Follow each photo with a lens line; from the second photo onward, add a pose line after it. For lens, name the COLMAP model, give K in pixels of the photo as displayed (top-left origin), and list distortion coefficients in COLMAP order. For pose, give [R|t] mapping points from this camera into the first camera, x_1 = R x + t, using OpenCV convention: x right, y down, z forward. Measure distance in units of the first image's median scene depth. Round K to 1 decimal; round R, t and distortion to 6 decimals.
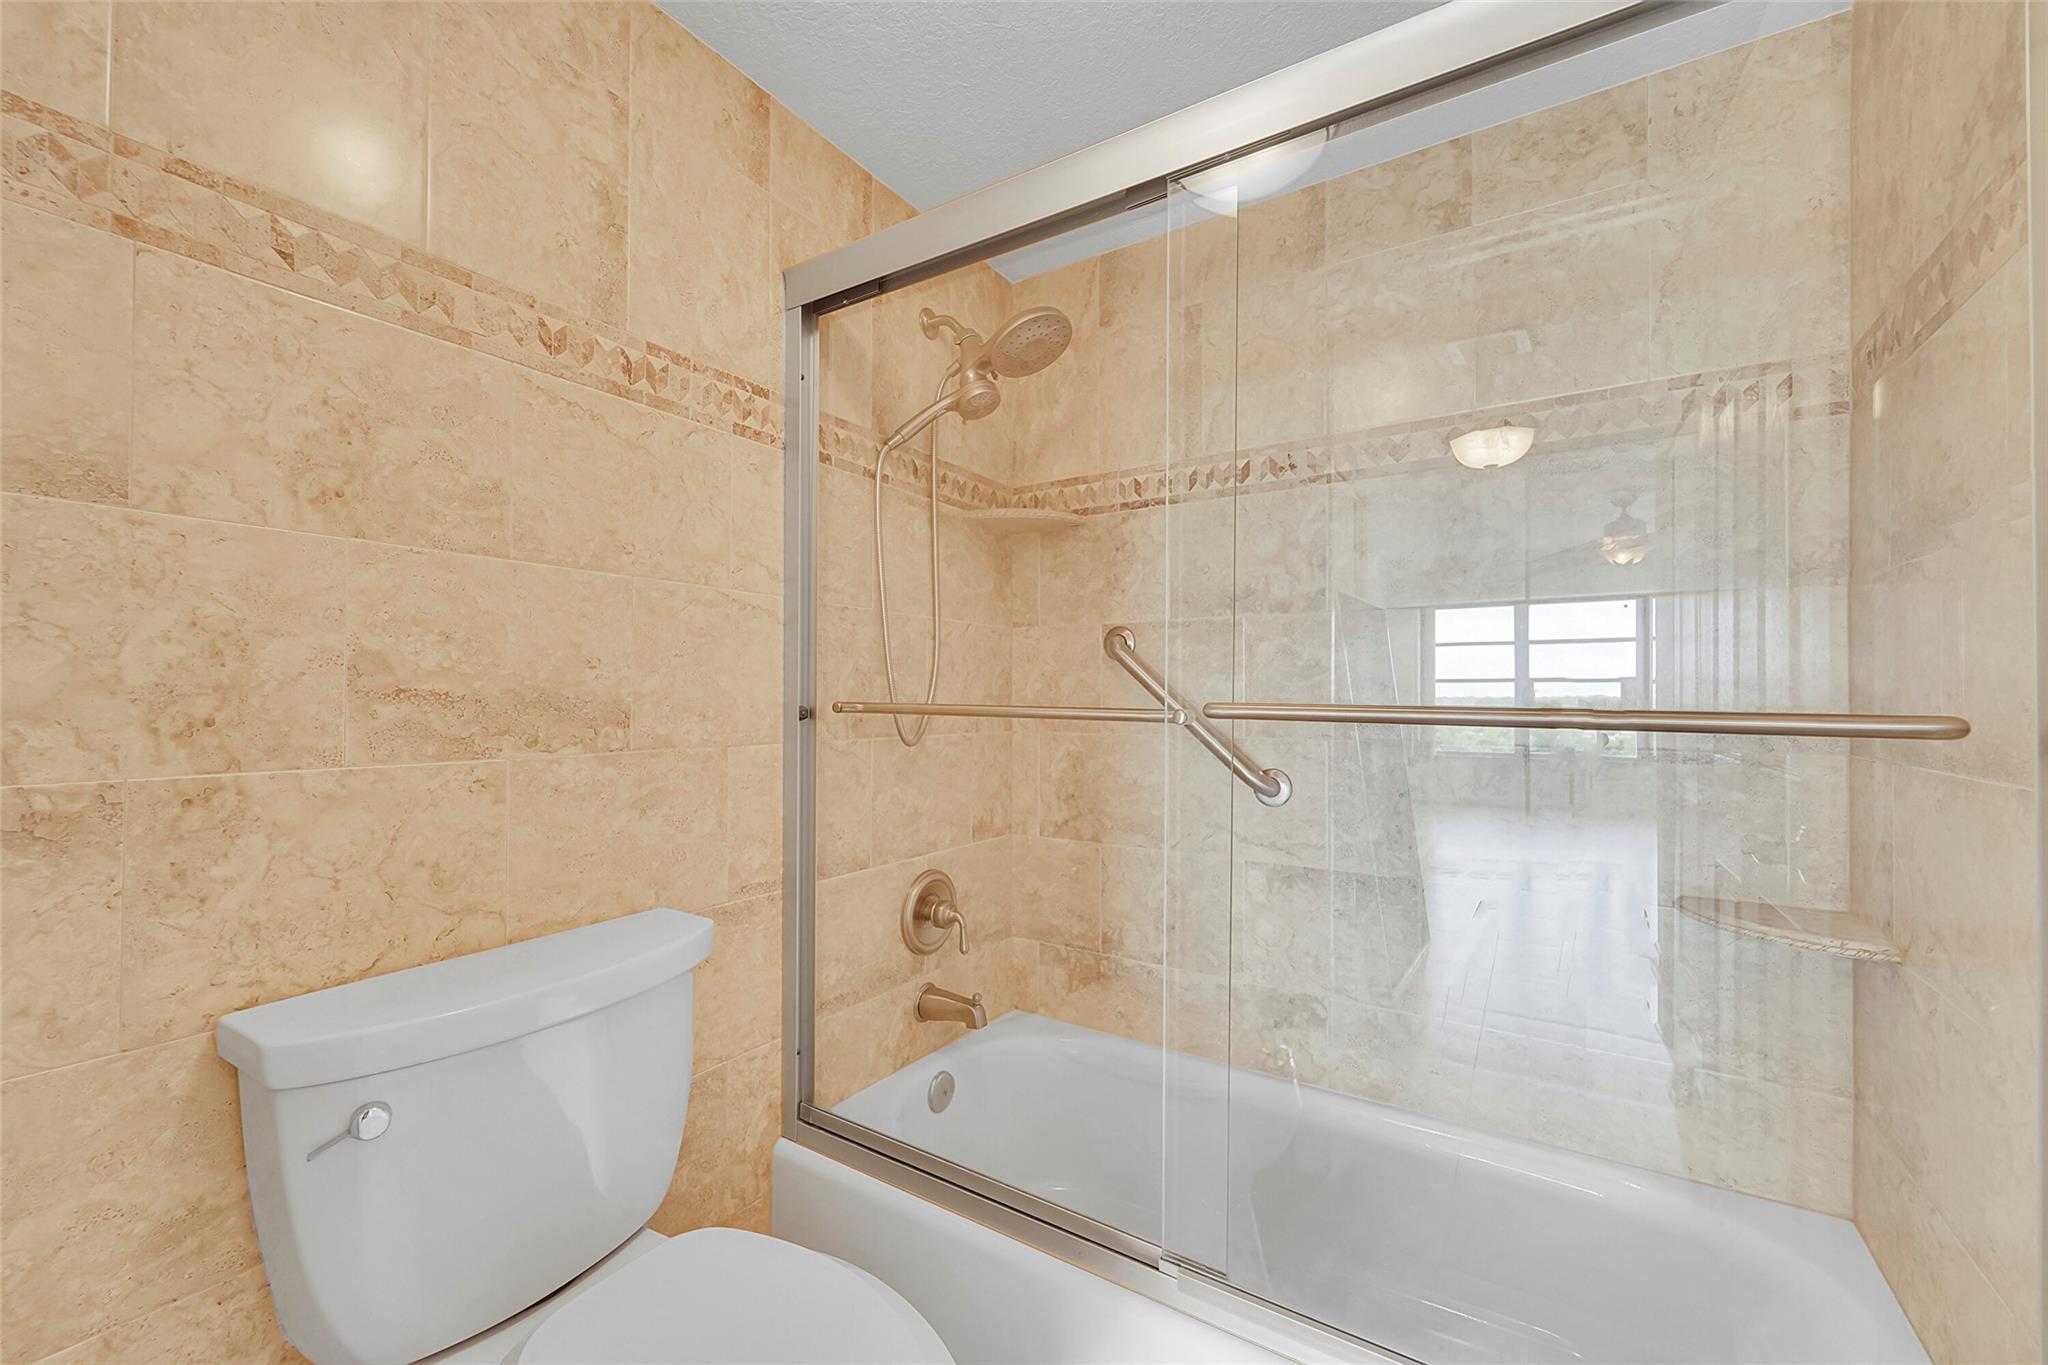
lens RADIAL K [[822.6, 0, 1019.8], [0, 822.6, 688.5], [0, 0, 1]] dist [0.001064, -0.000145]
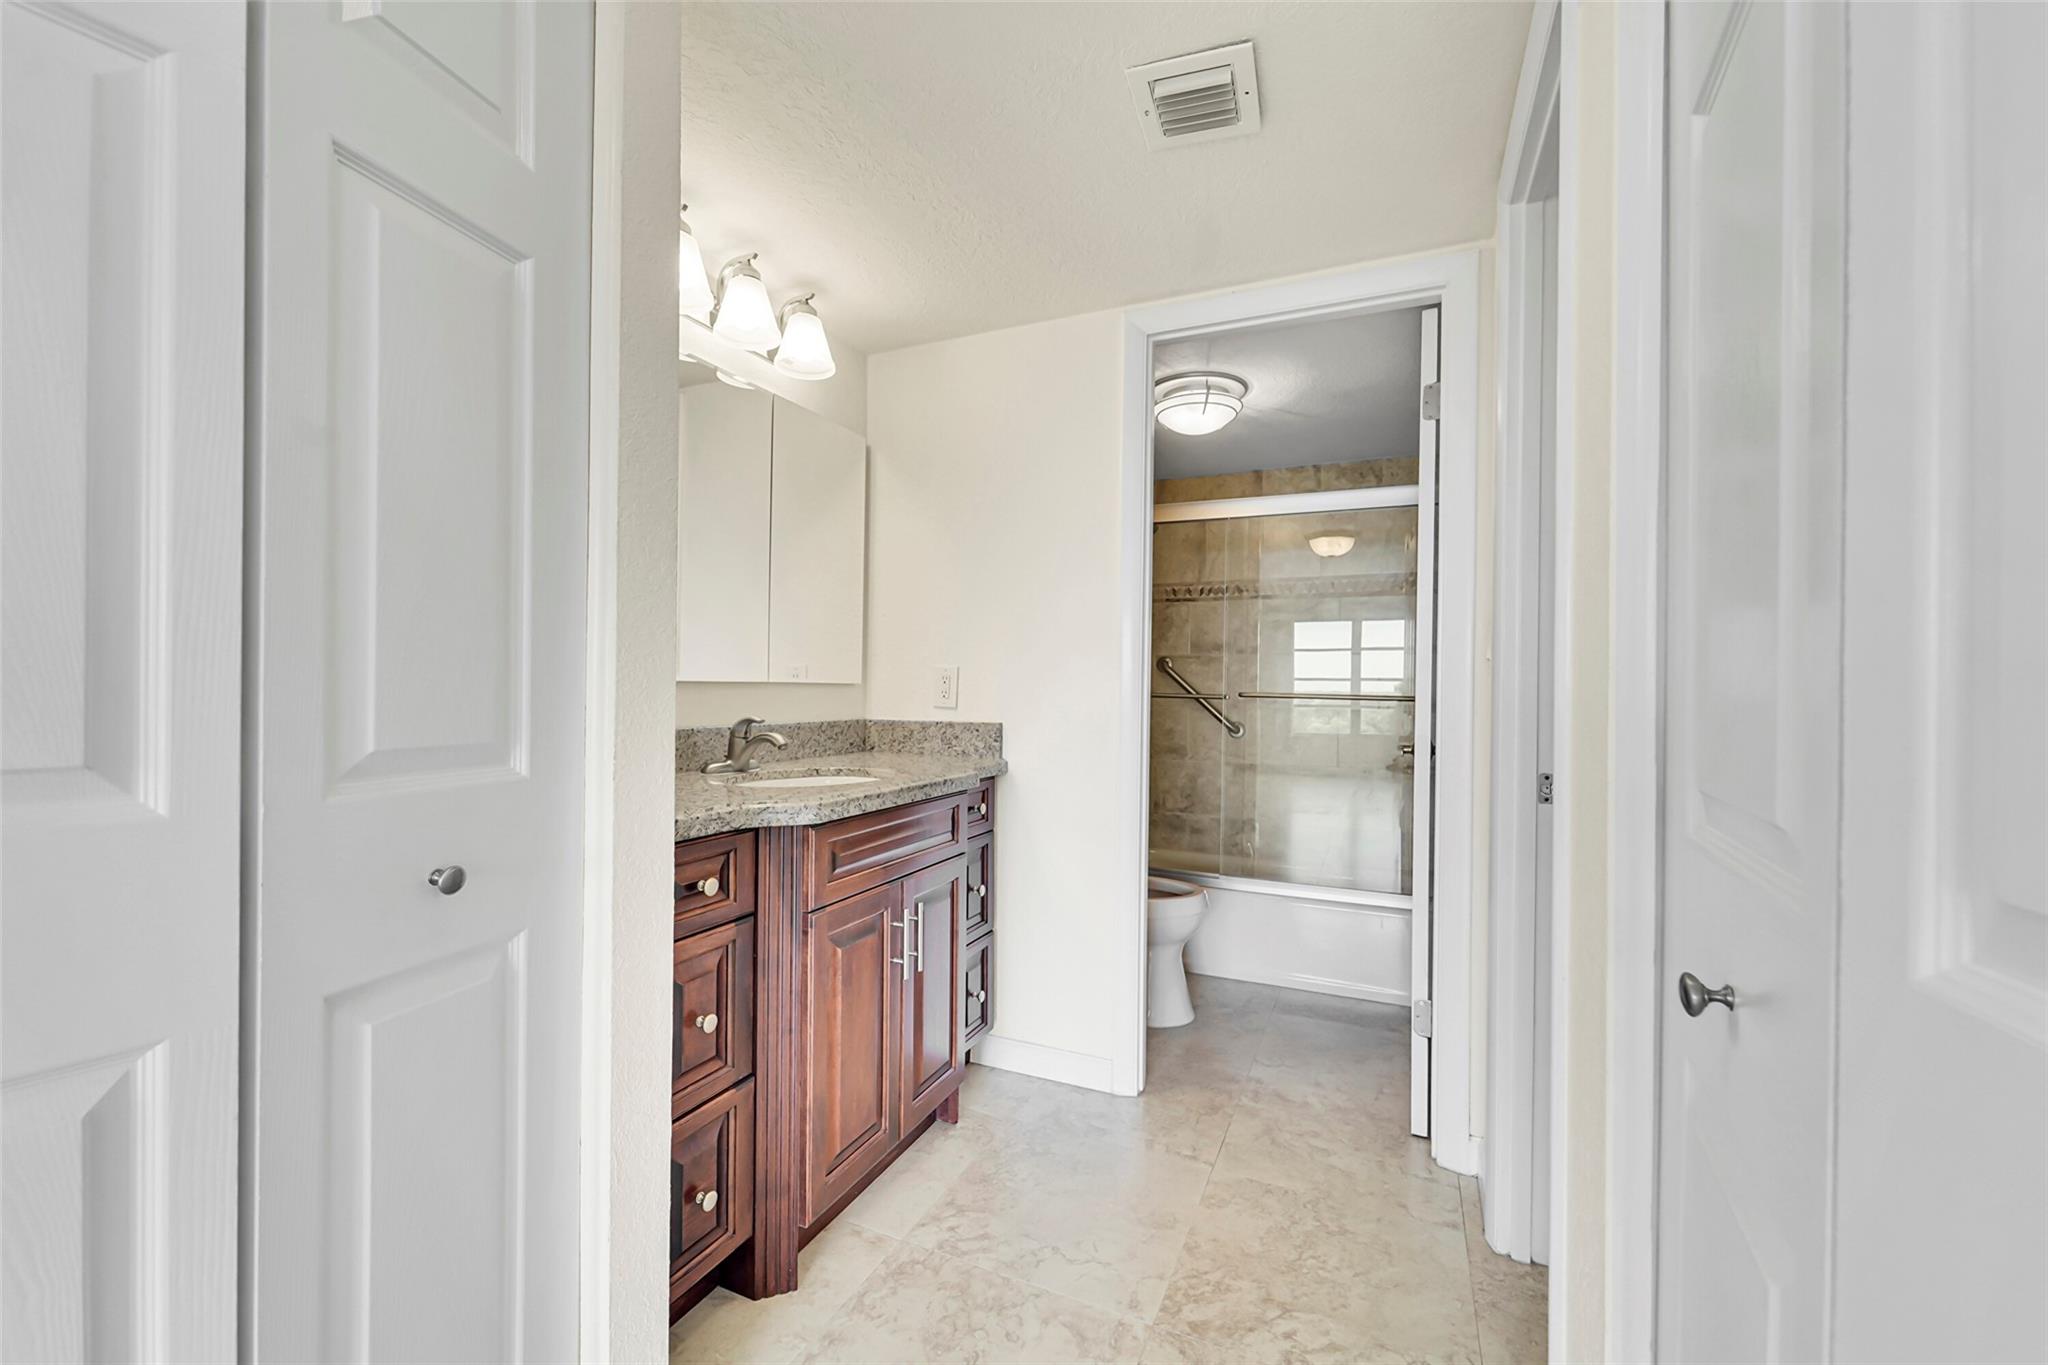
lens RADIAL K [[824.8, 0, 1019.8], [0, 824.8, 689.6], [0, 0, 1]] dist [-0.000348, -0.000374]
pose [[0.988332, 0.007883, 0.152114, -0.776214], [-0.009644, 0.999895, 0.010845, -0.013094], [-0.152012, -0.012185, 0.988304, -1.427737]]
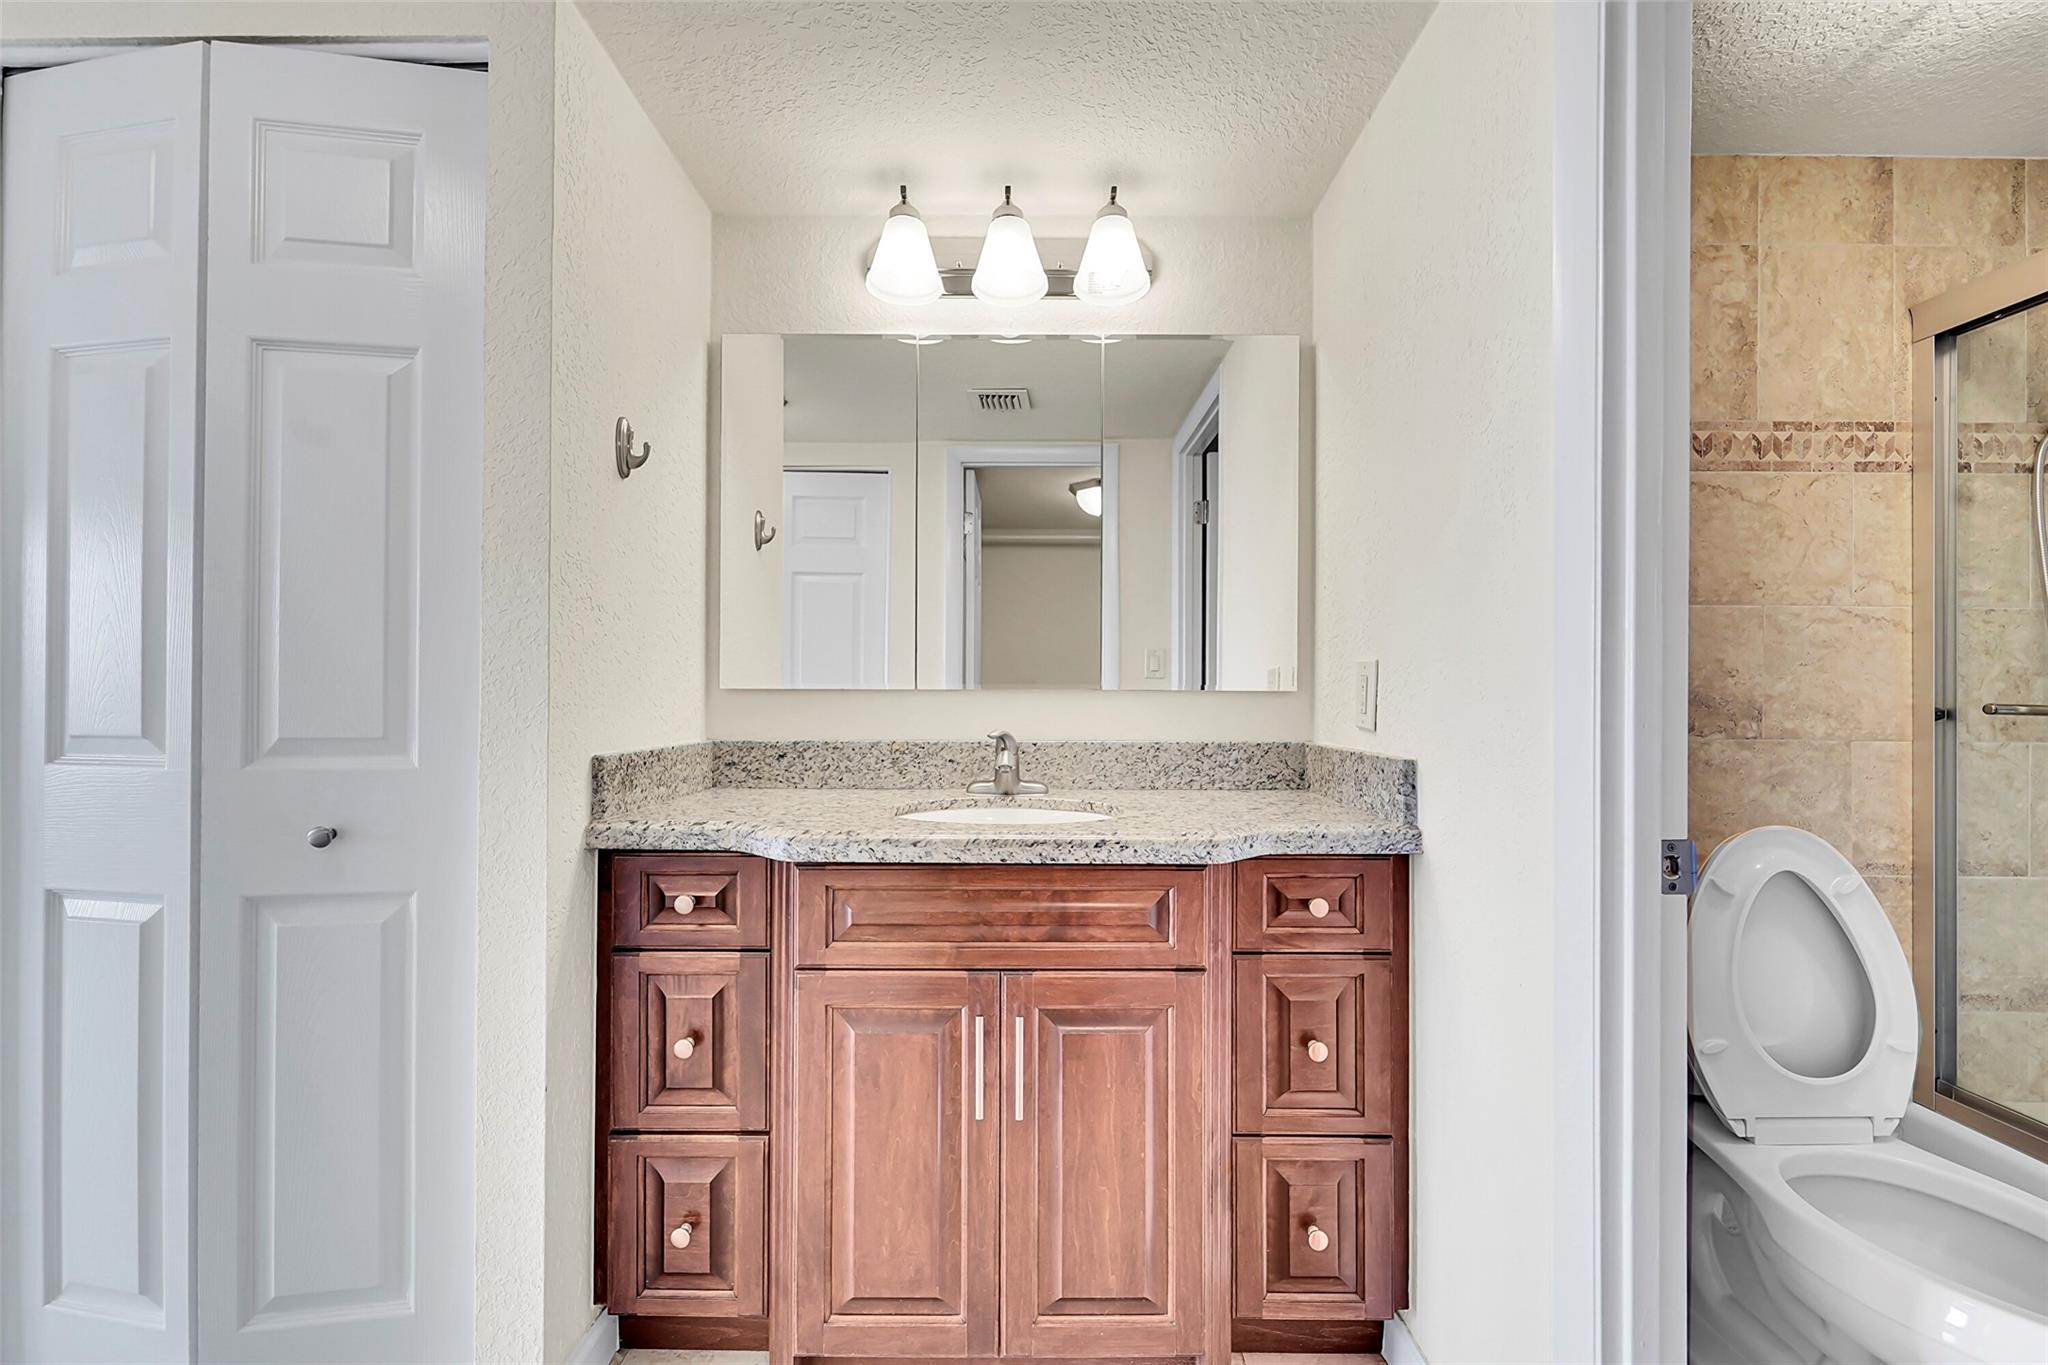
lens RADIAL K [[822.6, 0, 1019.8], [0, 822.6, 688.5], [0, 0, 1]] dist [0.001064, -0.000145]
pose [[0.540121, -0.004957, -0.841573, -0.008086], [0.003943, 0.999987, -0.003360, -0.004494], [0.841578, -0.001503, 0.540133, -0.598420]]
